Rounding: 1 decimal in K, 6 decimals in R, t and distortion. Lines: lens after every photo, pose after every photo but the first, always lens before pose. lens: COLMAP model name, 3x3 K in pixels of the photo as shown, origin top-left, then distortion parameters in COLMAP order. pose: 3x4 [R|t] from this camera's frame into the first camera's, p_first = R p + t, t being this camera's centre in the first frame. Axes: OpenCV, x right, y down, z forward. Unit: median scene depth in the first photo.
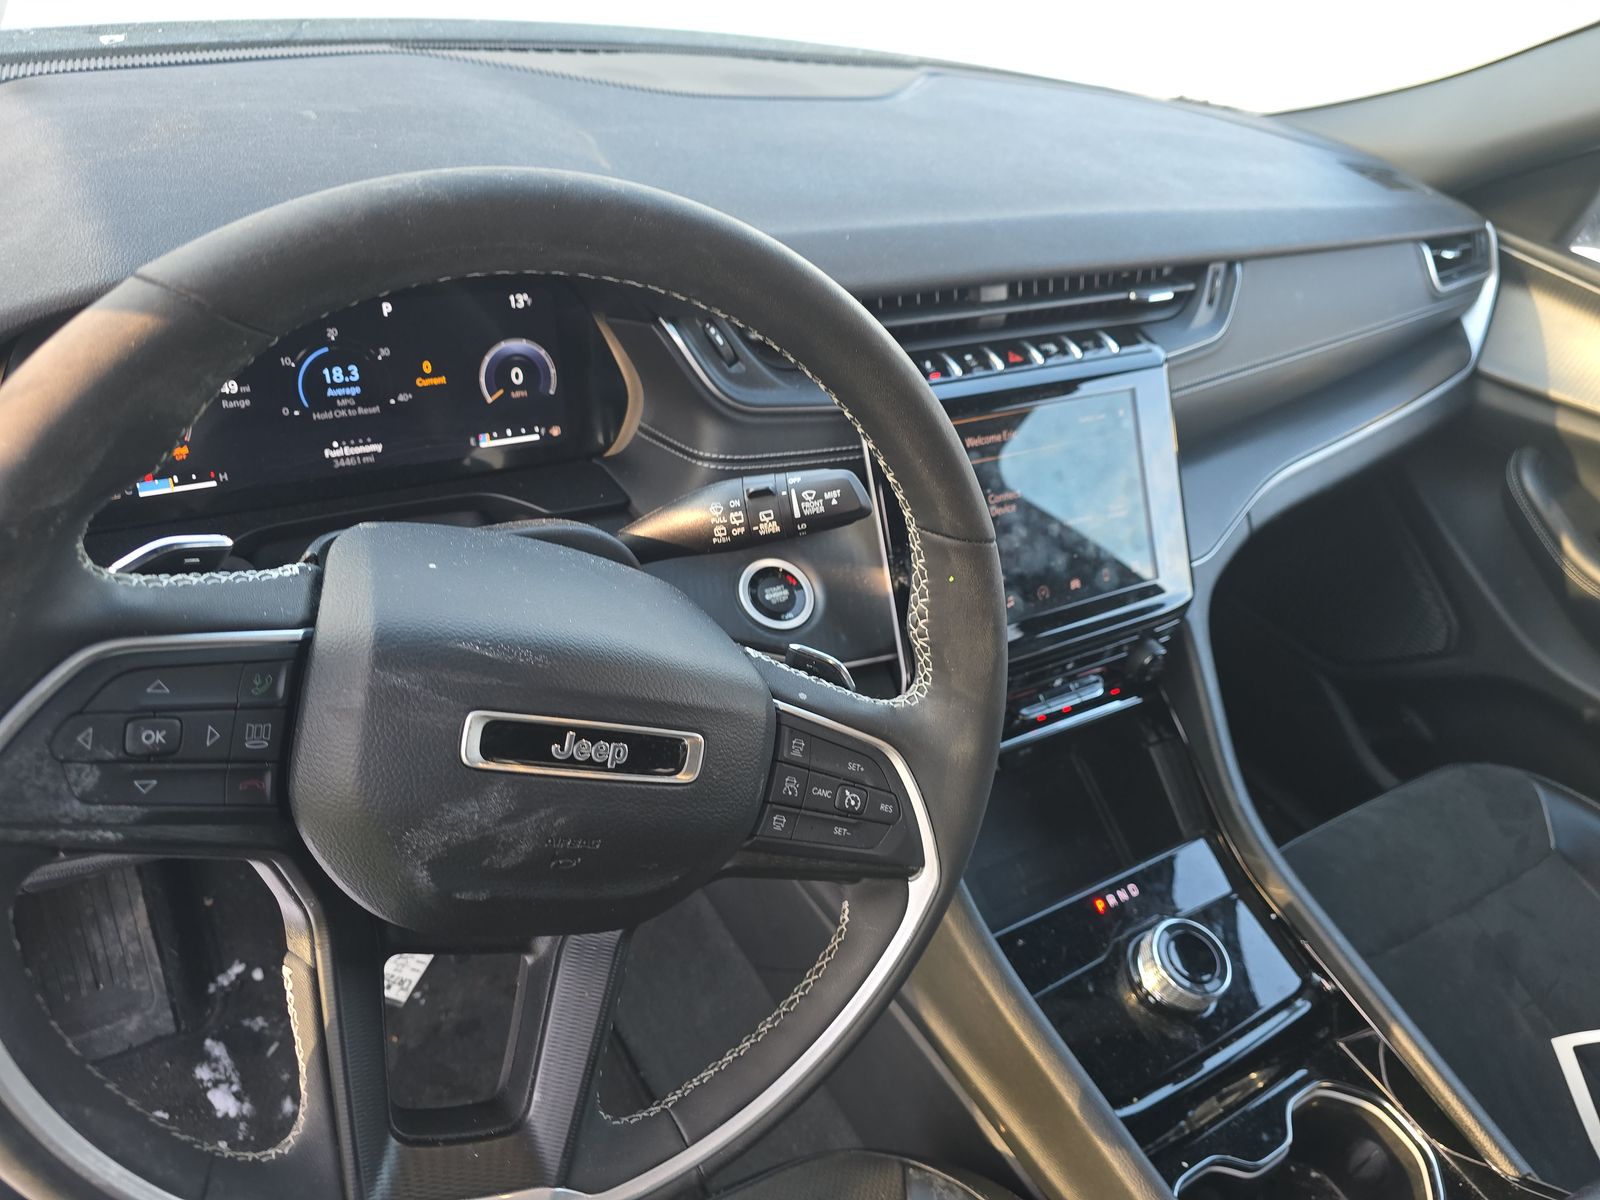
lens RADIAL K [[1094.6, 0, 800.0], [0, 1094.6, 600.0], [0, 0, 1]] dist [0.068311, -0.072385]
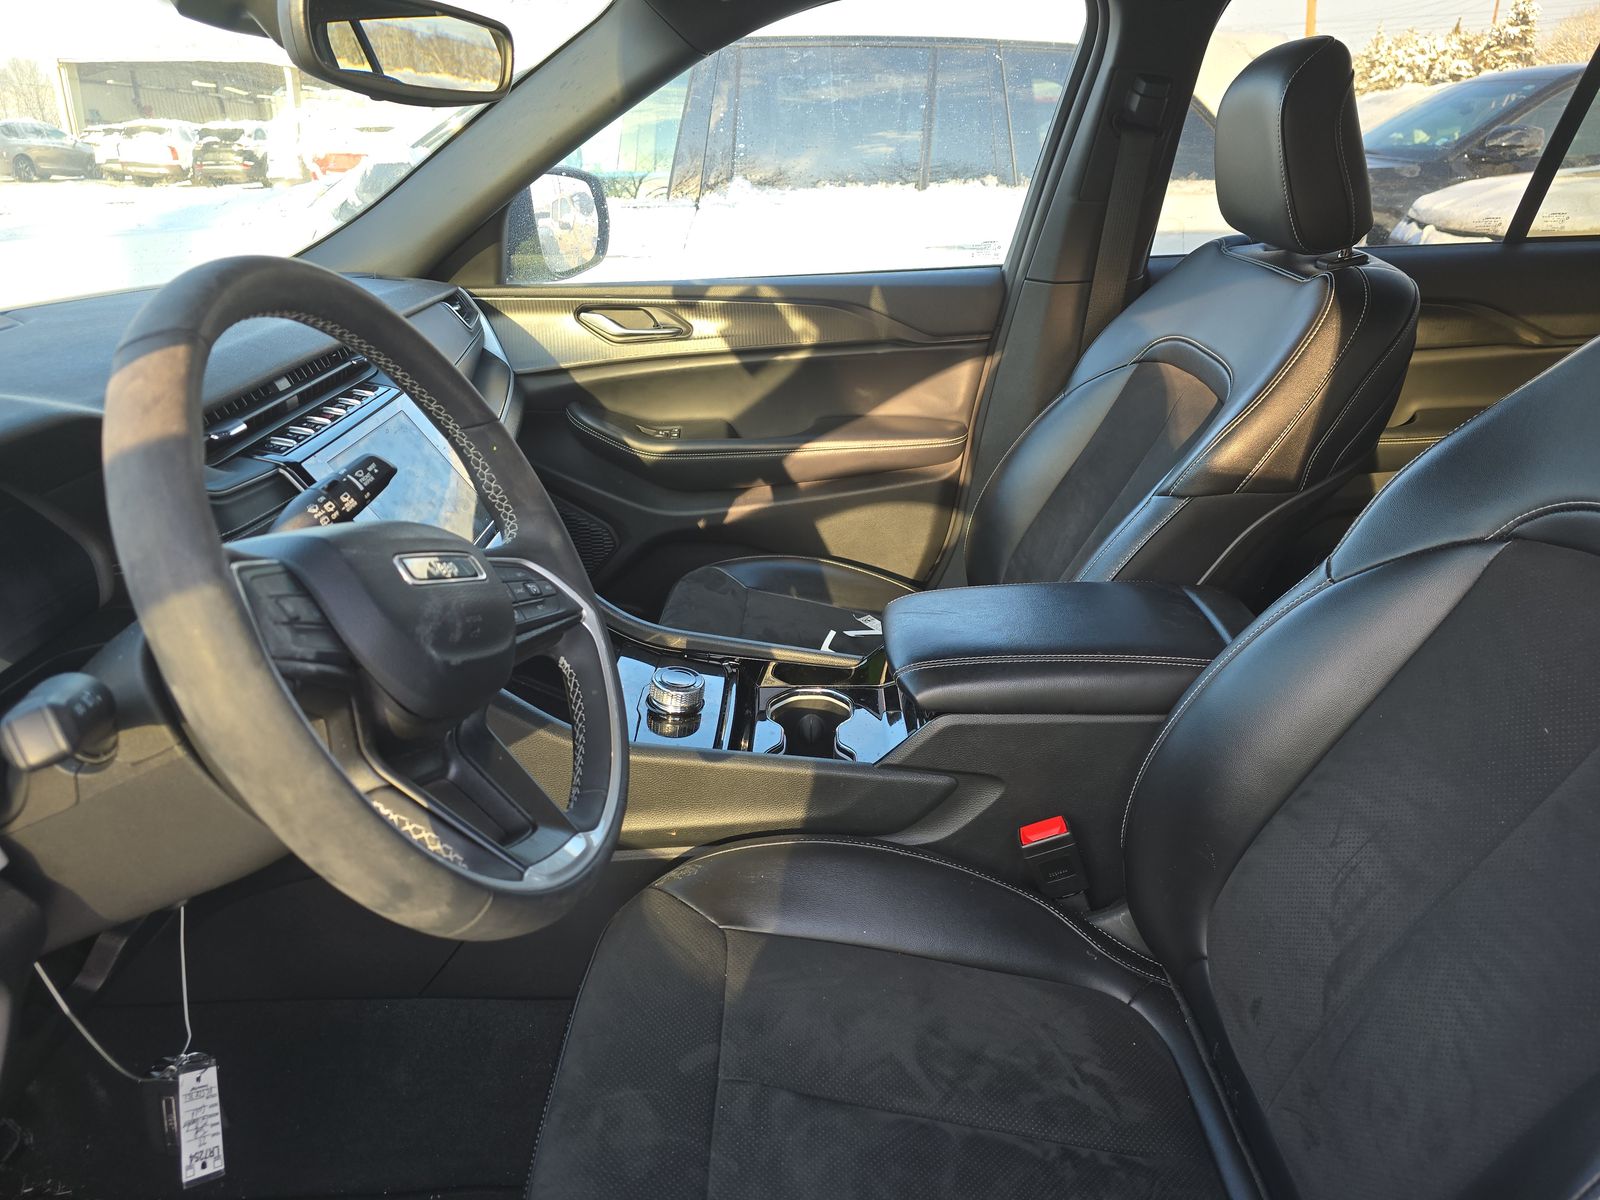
lens RADIAL K [[1098.1, 0, 800.0], [0, 1098.1, 600.0], [0, 0, 1]] dist [0.042574, -0.037941]
pose [[0.522141, -0.488325, 0.699220, -0.864602], [0.602870, 0.791241, 0.102399, 0.260173], [-0.603255, 0.368072, 0.707535, -0.357404]]
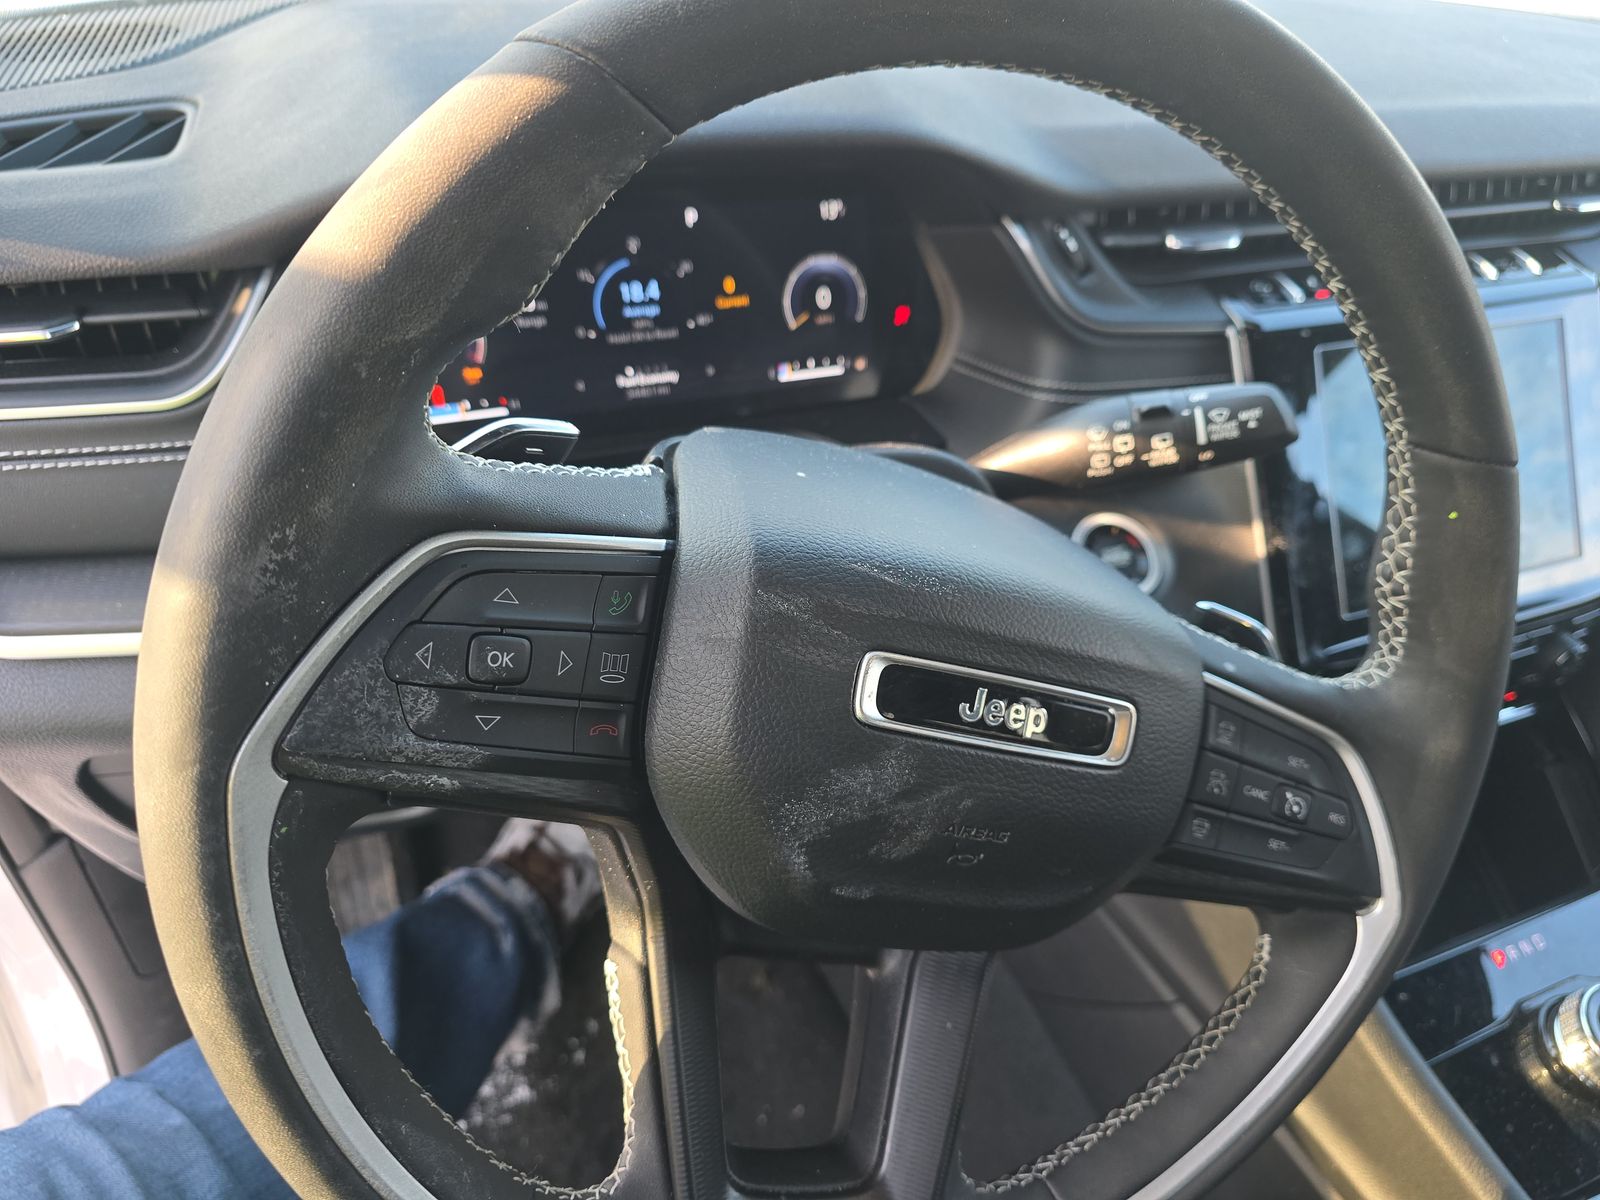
lens RADIAL K [[1098.1, 0, 800.0], [0, 1098.1, 600.0], [0, 0, 1]] dist [0.042574, -0.037941]
pose [[0.986881, 0.029699, -0.158695, -0.173497], [-0.030776, 0.999517, -0.004333, 0.054045], [0.158490, 0.009160, 0.987318, 0.183850]]
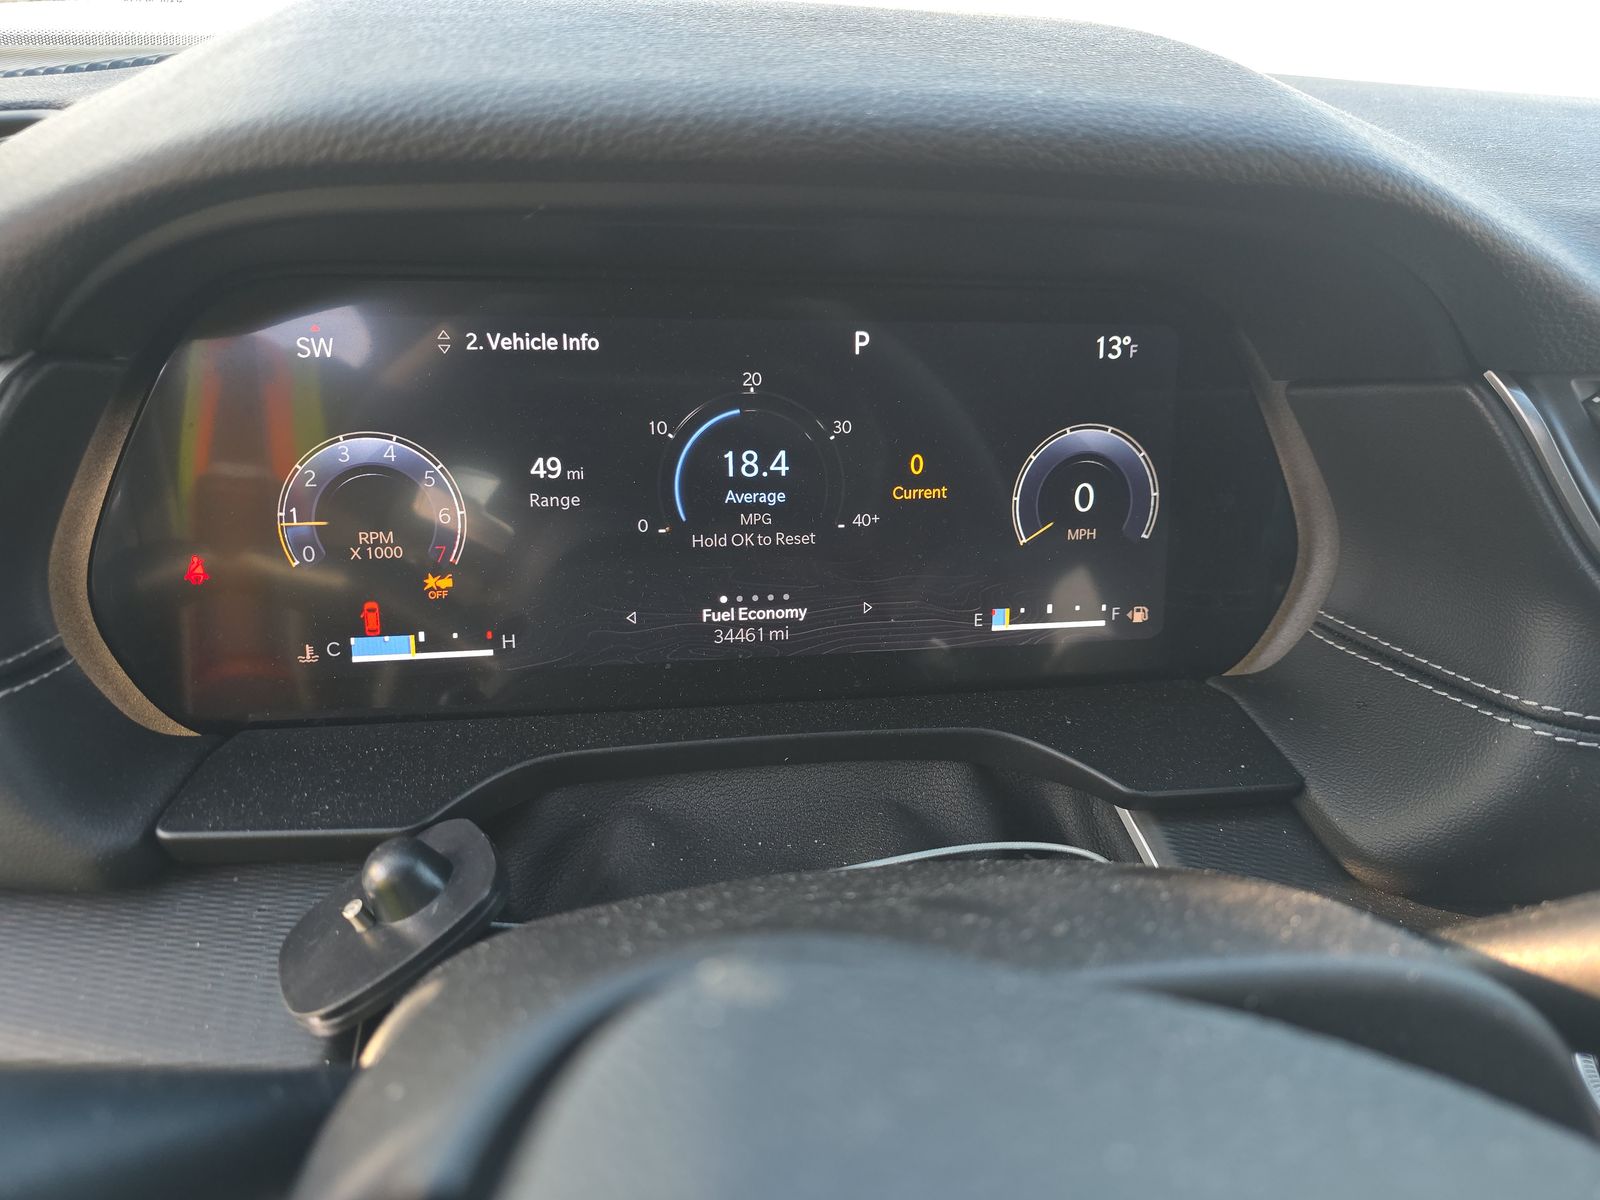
lens RADIAL K [[1098.1, 0, 800.0], [0, 1098.1, 600.0], [0, 0, 1]] dist [0.042574, -0.037941]
pose [[0.934382, 0.094217, -0.343589, -0.271330], [-0.151596, 0.977881, -0.144111, -0.092607], [0.322411, 0.186741, 0.927997, 0.688697]]
